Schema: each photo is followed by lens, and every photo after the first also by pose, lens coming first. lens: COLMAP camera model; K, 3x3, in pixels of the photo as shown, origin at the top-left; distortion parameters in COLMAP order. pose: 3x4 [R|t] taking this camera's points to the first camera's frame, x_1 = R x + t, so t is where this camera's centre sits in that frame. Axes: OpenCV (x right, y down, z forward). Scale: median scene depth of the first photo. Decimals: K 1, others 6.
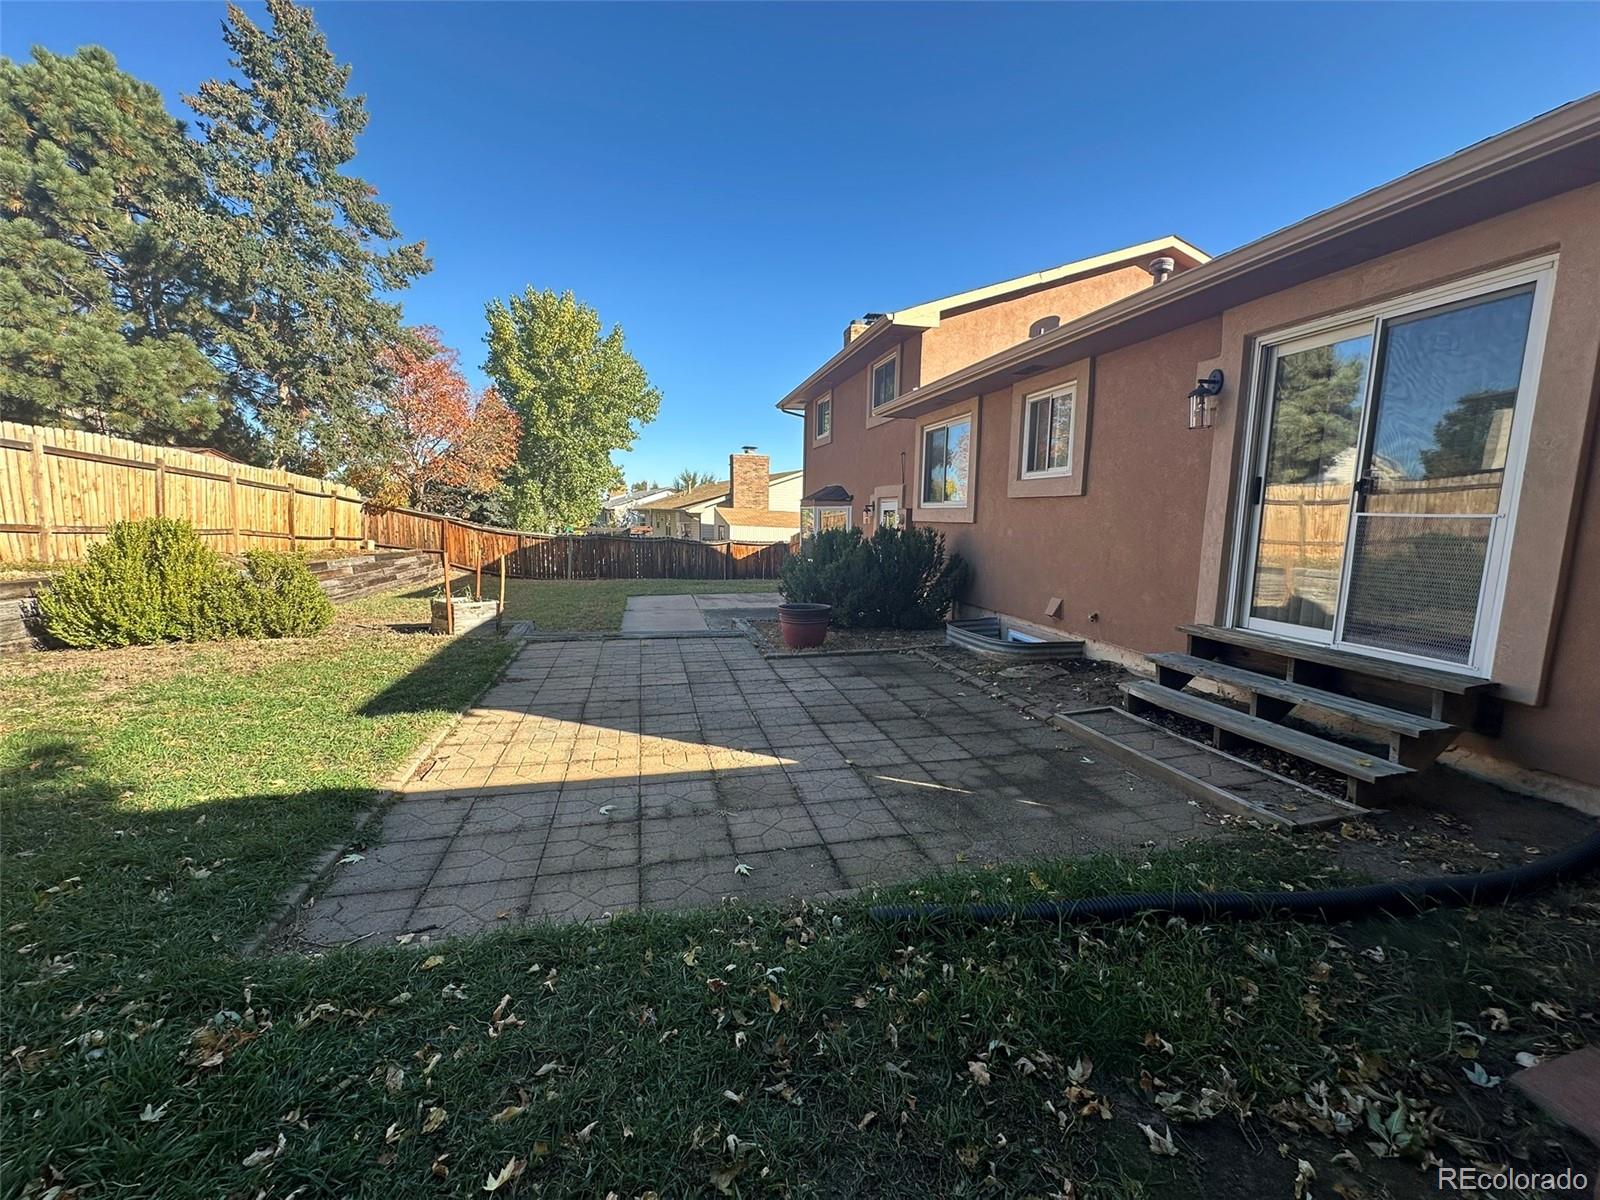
lens RADIAL K [[634.8, 0, 801.0], [0, 634.8, 599.3], [0, 0, 1]] dist [-0.002201, 0.000027]
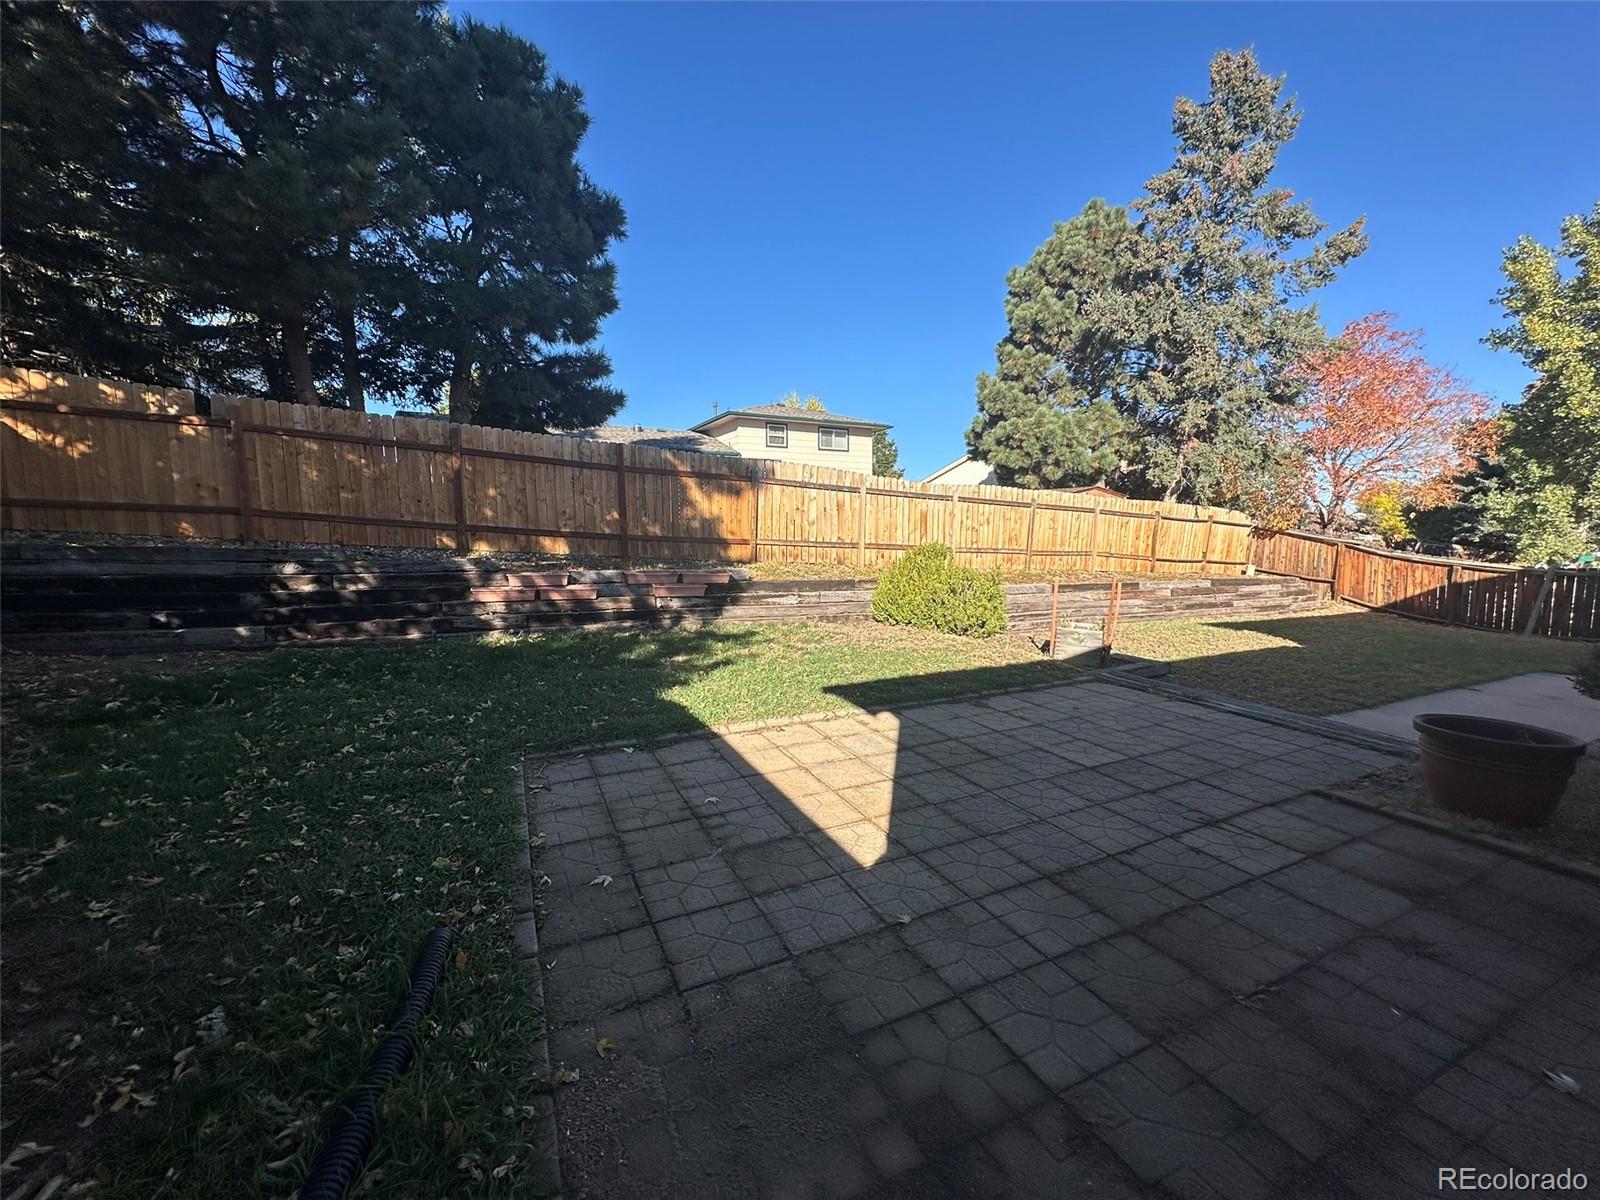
lens RADIAL K [[634.8, 0, 801.0], [0, 634.8, 599.3], [0, 0, 1]] dist [-0.002201, 0.000027]
pose [[0.196016, 0.086454, -0.976782, 0.515066], [-0.123066, 0.990399, 0.062963, -0.073035], [0.972848, 0.107867, 0.204774, 0.574480]]
